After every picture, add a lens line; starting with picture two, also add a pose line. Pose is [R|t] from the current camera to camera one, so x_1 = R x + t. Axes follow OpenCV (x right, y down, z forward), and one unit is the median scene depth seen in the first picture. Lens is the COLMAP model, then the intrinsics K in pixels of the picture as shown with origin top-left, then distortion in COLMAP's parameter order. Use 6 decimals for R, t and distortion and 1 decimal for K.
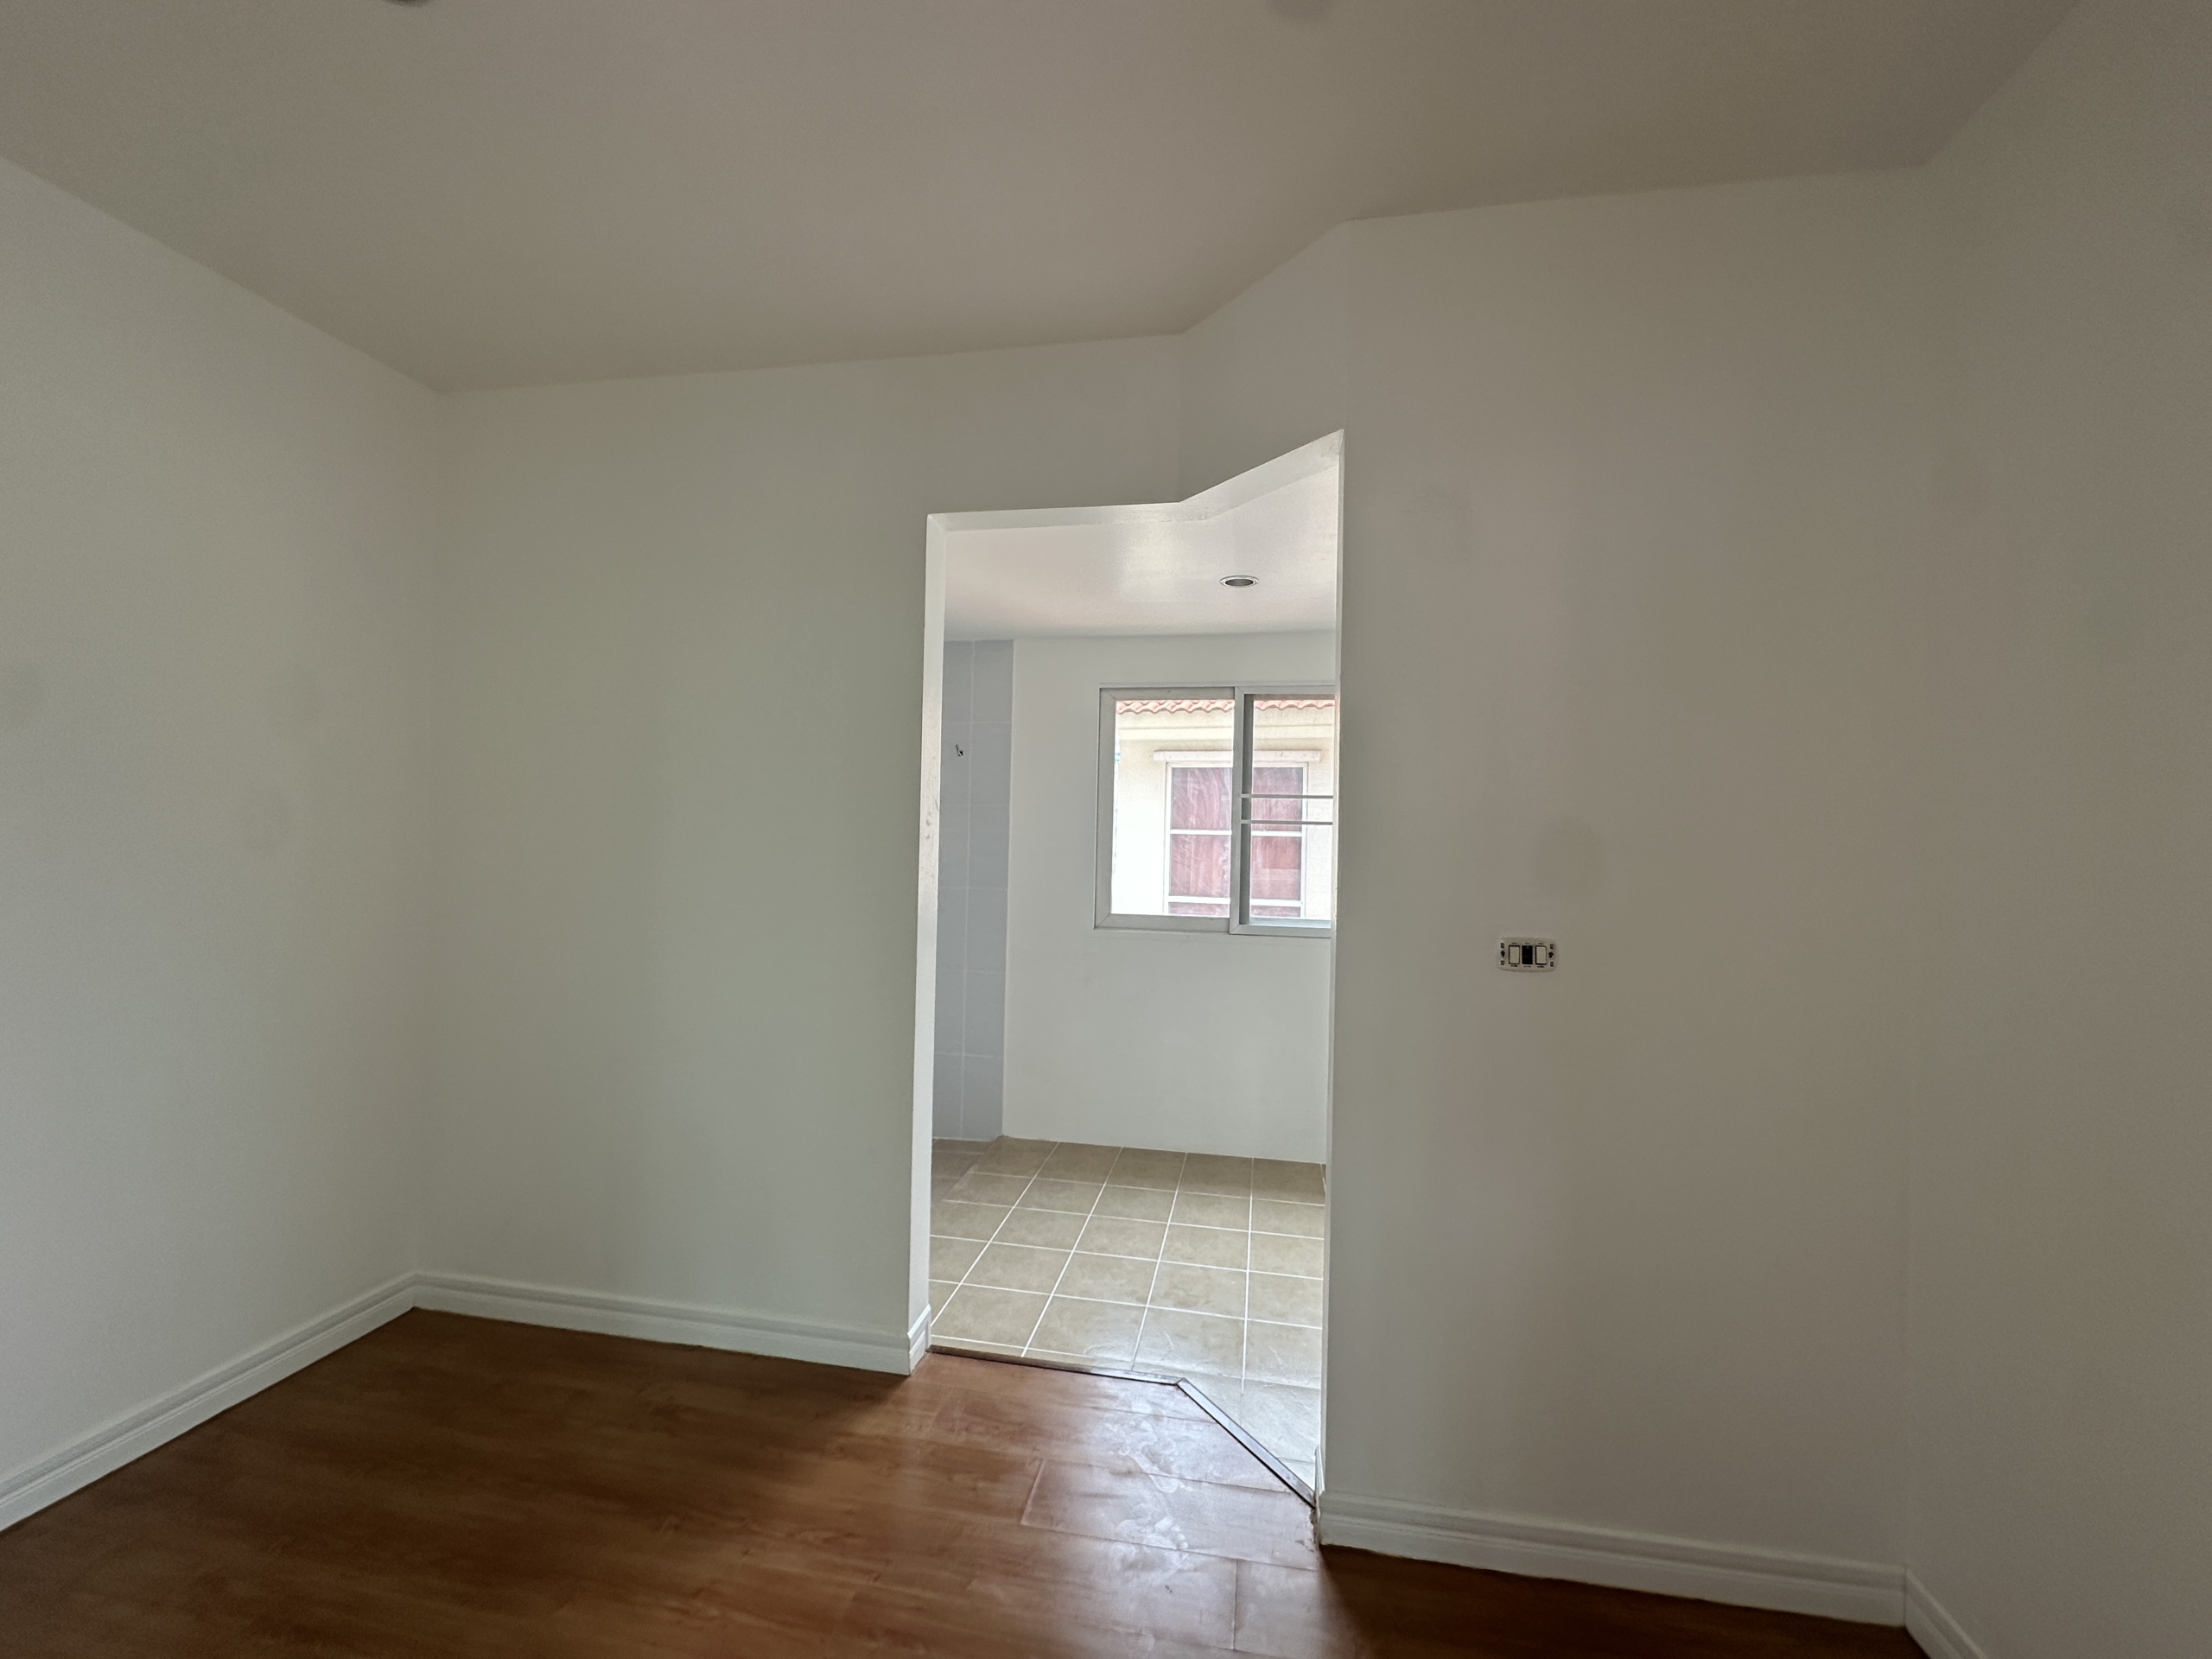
lens RADIAL K [[893.8, 0, 1106.0], [0, 893.8, 829.5], [0, 0, 1]] dist [-0.001558, -0.000088]
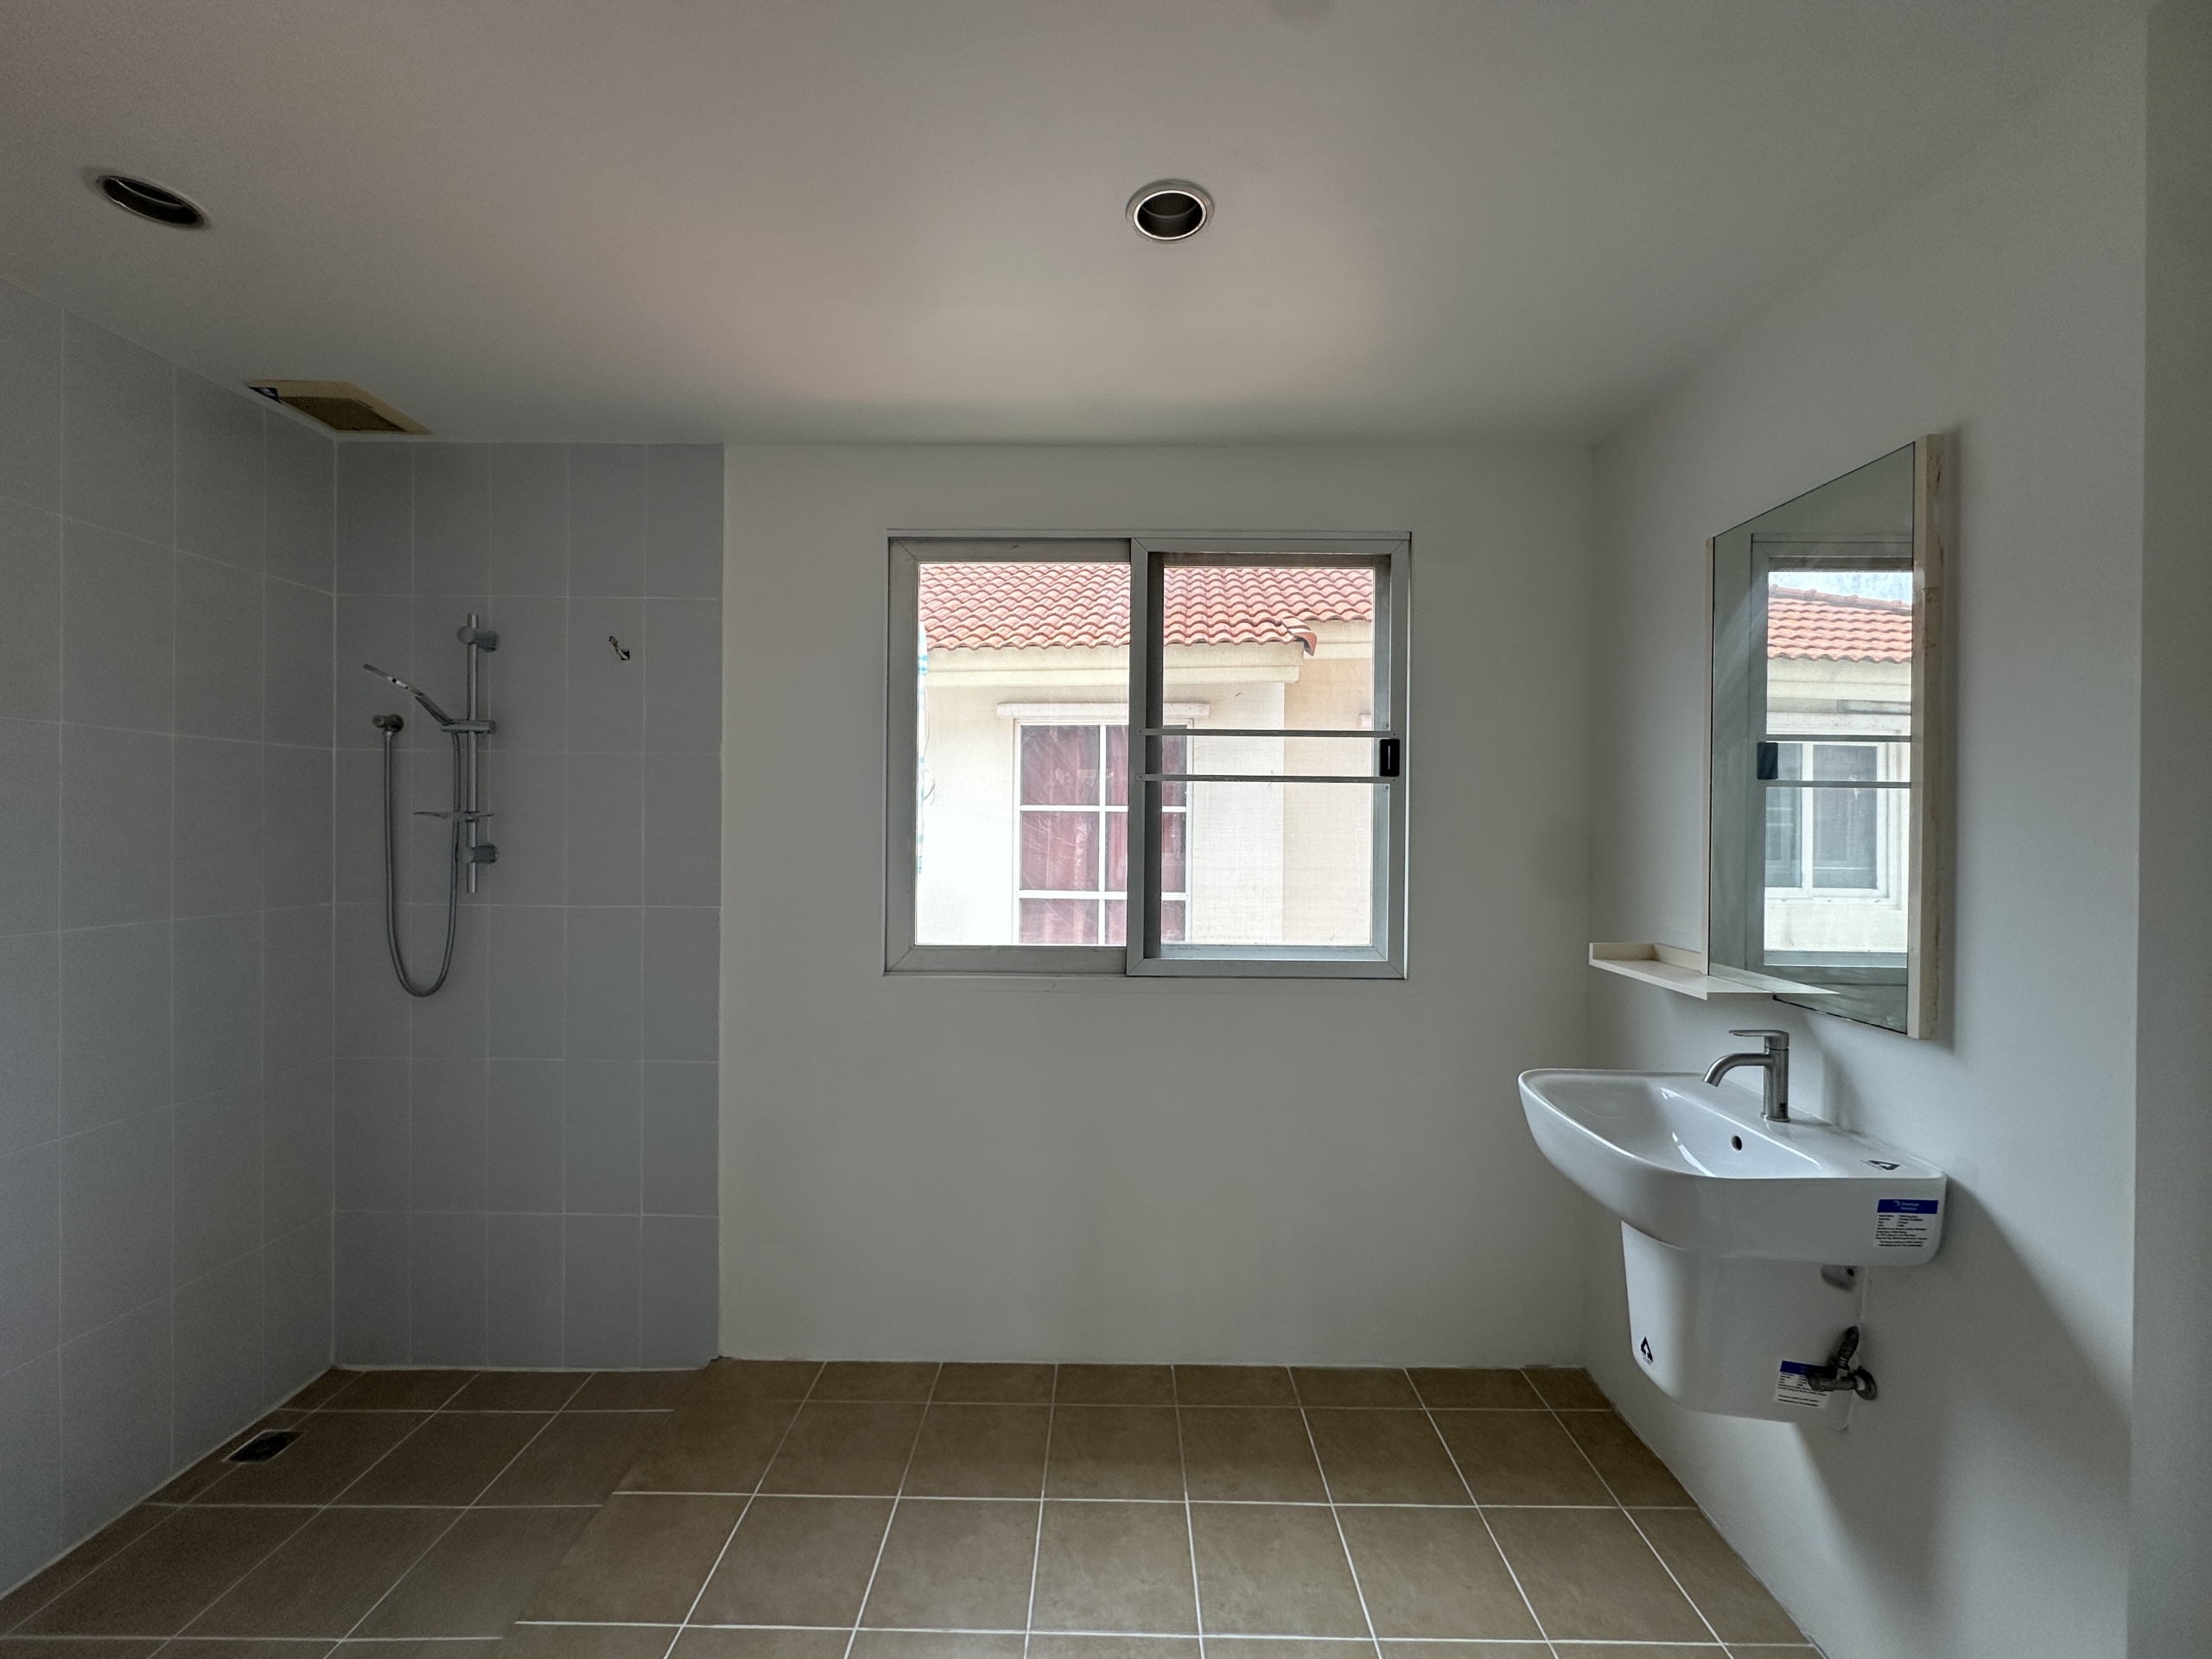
lens RADIAL K [[893.8, 0, 1106.0], [0, 893.8, 829.5], [0, 0, 1]] dist [-0.001558, -0.000088]
pose [[0.986089, -0.014477, 0.165585, 0.031685], [0.011902, 0.999793, 0.016531, 0.014067], [-0.165790, -0.014330, 0.986057, 0.431141]]
